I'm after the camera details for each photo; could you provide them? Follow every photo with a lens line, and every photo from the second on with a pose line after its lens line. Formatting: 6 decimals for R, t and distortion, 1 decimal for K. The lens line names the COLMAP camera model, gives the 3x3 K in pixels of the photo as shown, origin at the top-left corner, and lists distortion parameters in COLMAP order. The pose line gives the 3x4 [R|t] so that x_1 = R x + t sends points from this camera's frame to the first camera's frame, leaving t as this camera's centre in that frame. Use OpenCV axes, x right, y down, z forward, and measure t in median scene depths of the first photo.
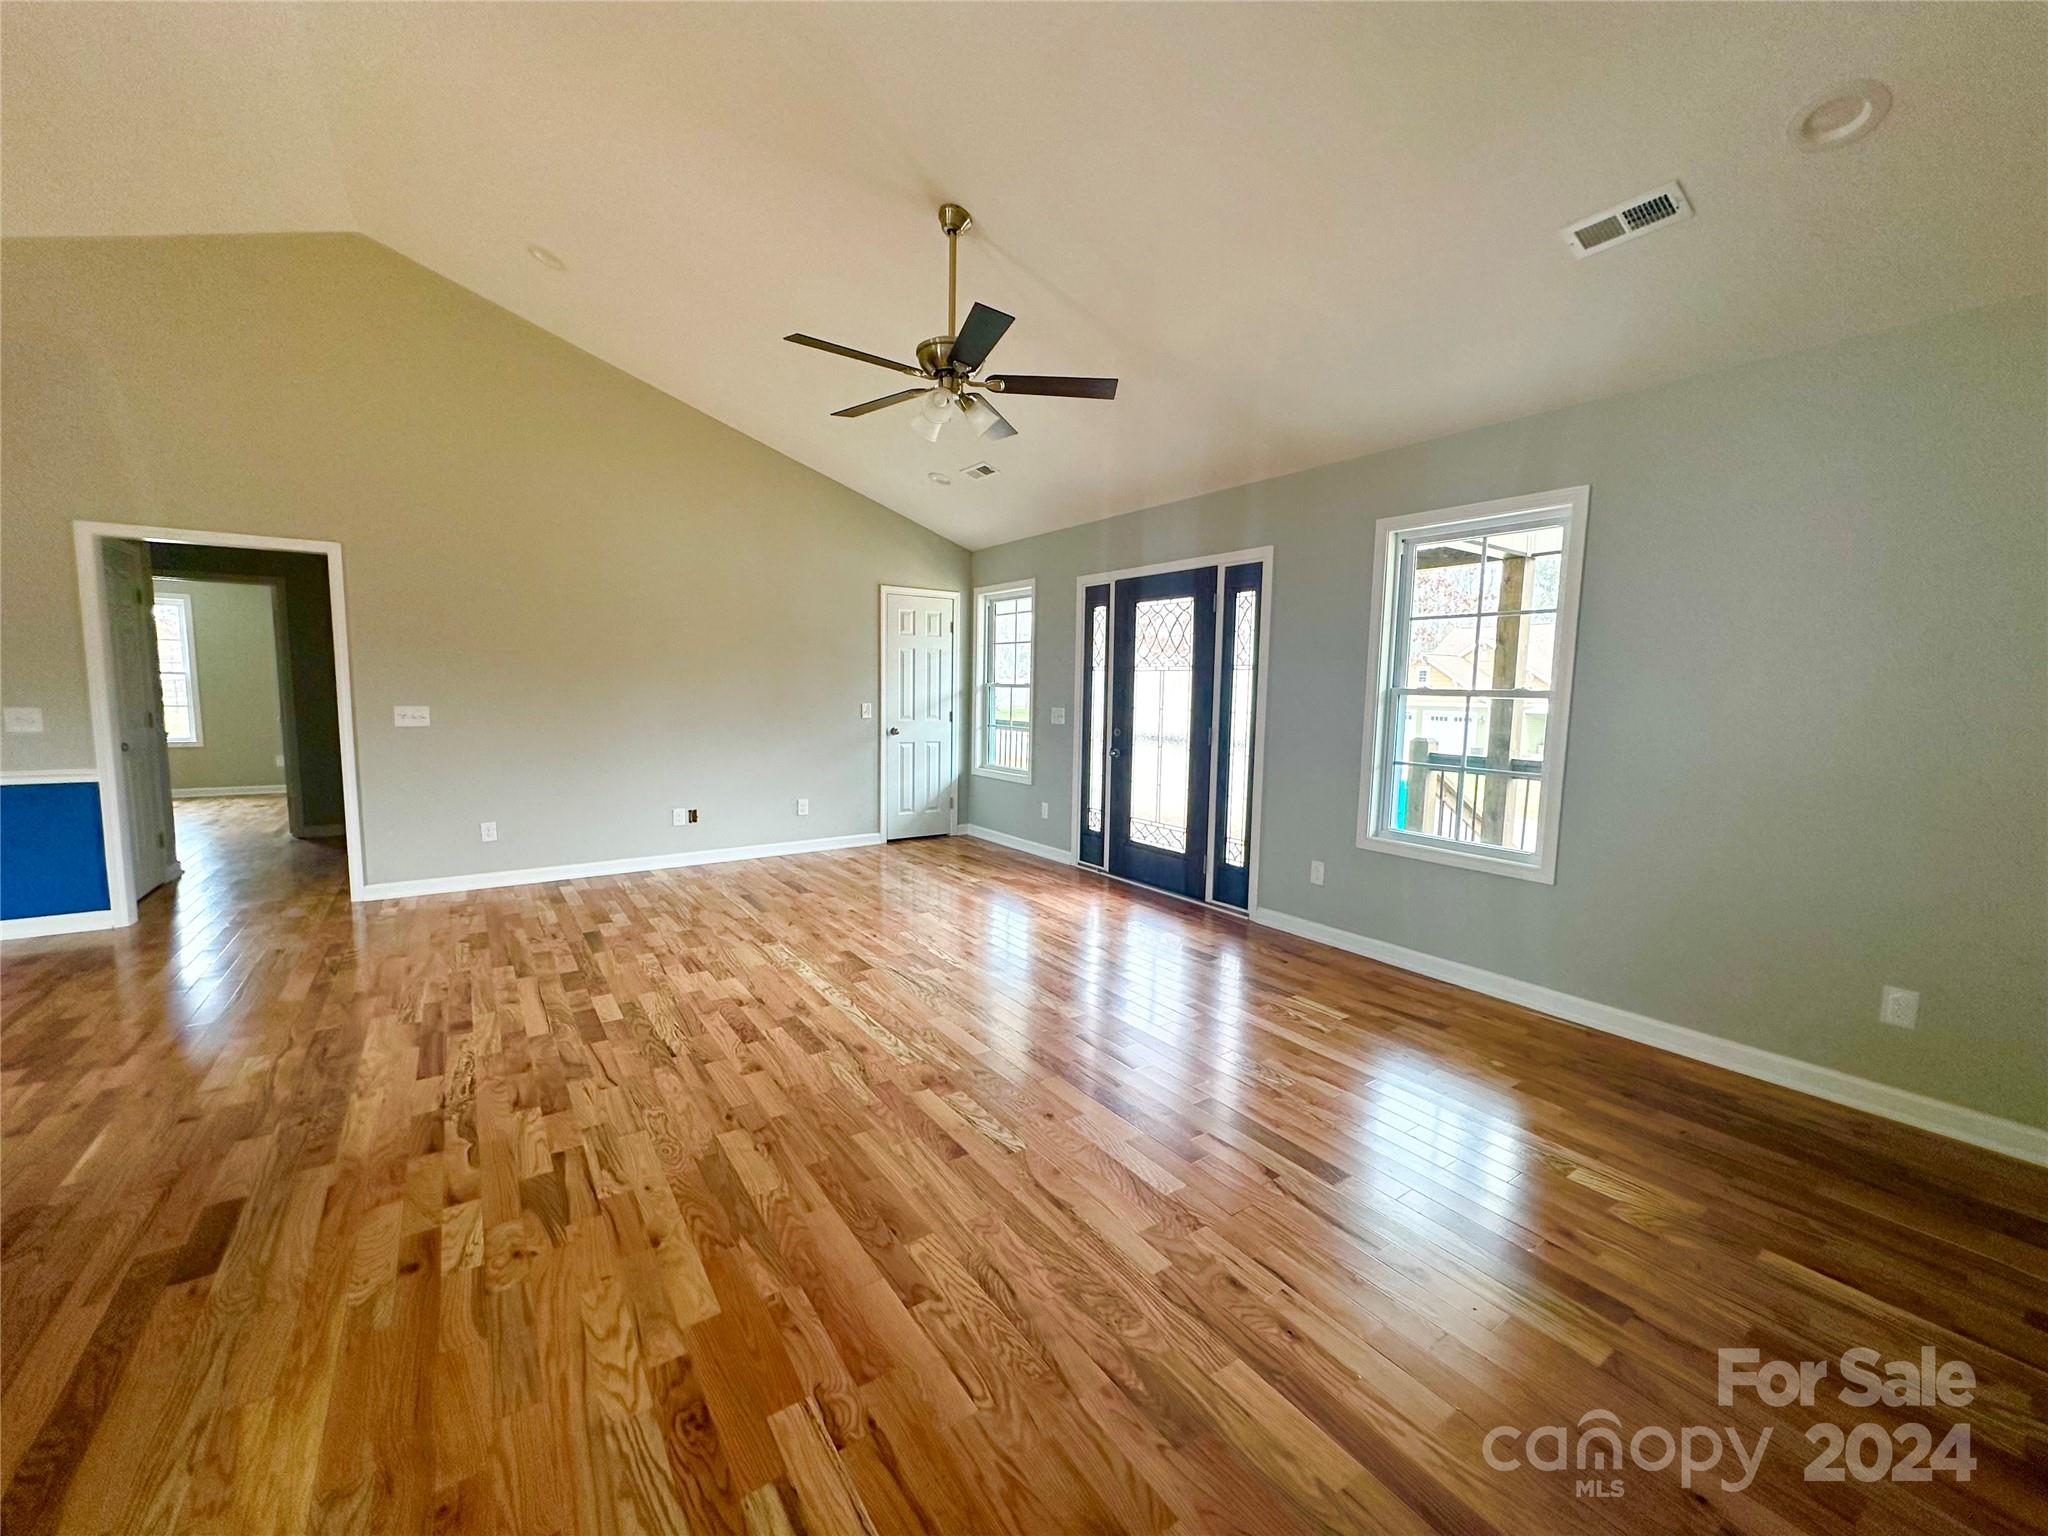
lens RADIAL K [[813.8, 0, 1023.1], [0, 813.8, 769.3], [0, 0, 1]] dist [-0.001308, 0.000214]
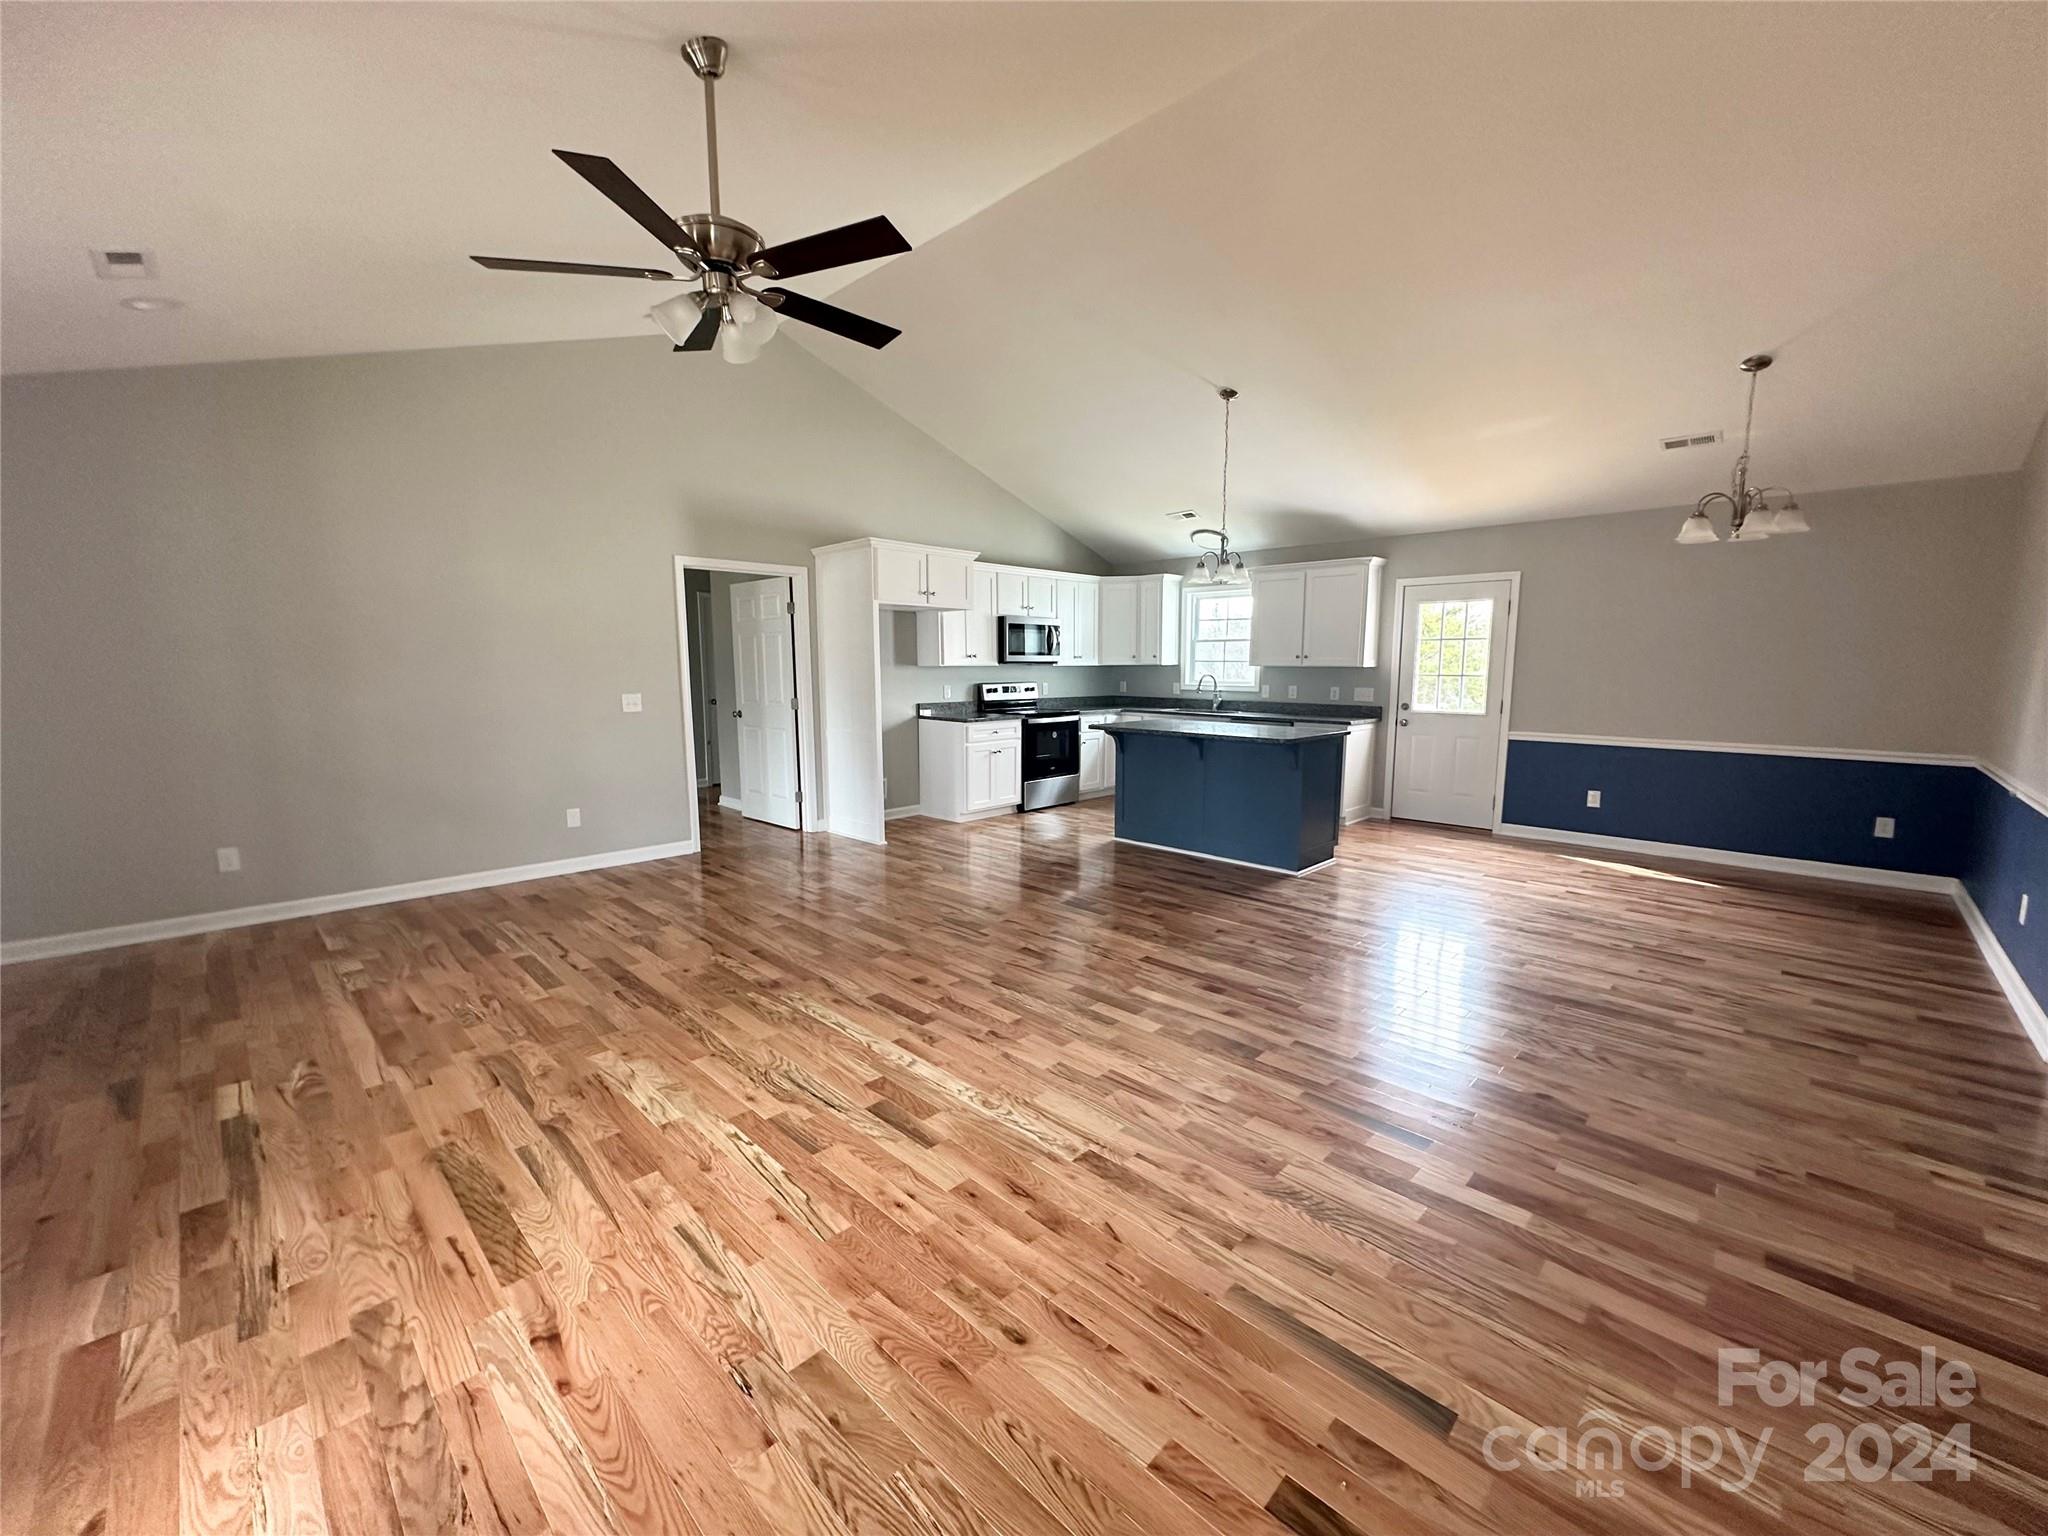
lens RADIAL K [[813.8, 0, 1025.8], [0, 813.8, 769.7], [0, 0, 1]] dist [-0.001308, 0.000214]
pose [[-0.980736, 0.005976, -0.195246, -0.217280], [-0.038742, 0.973725, 0.224407, -0.208526], [0.191457, 0.227649, -0.954736, 1.886371]]
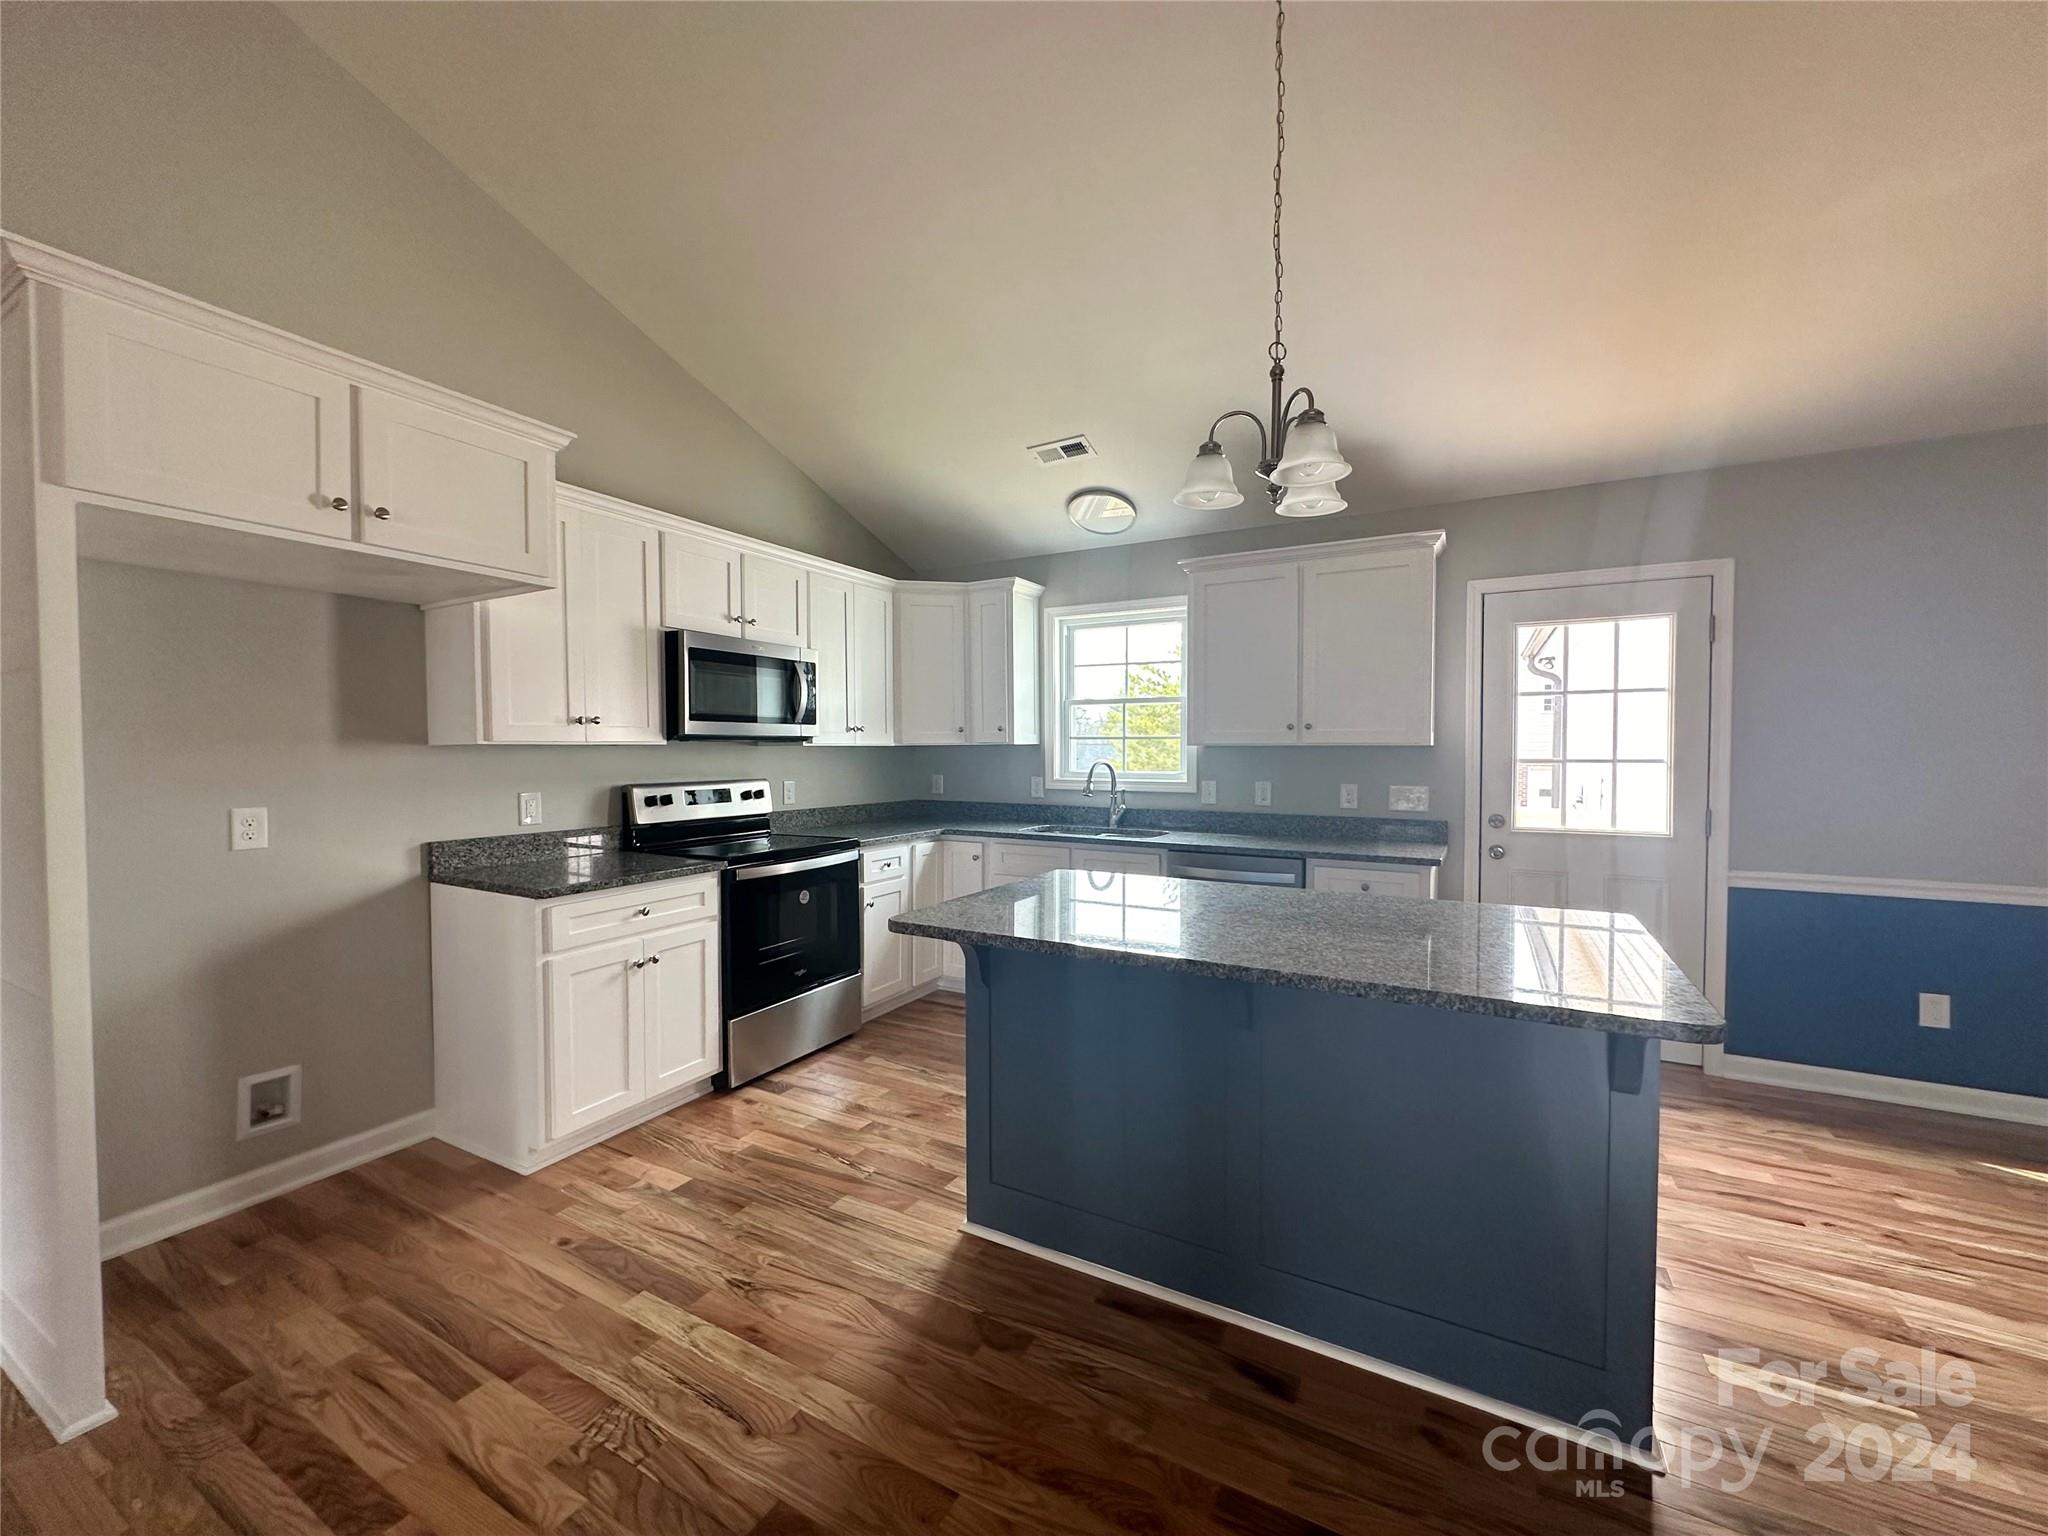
lens RADIAL K [[813.8, 0, 1025.5], [0, 813.8, 768.7], [0, 0, 1]] dist [-0.001308, 0.000214]
pose [[-0.894045, -0.006796, -0.447925, -0.544547], [-0.060460, 0.992567, 0.105615, -0.075842], [0.443878, 0.121506, -0.887811, 0.667487]]
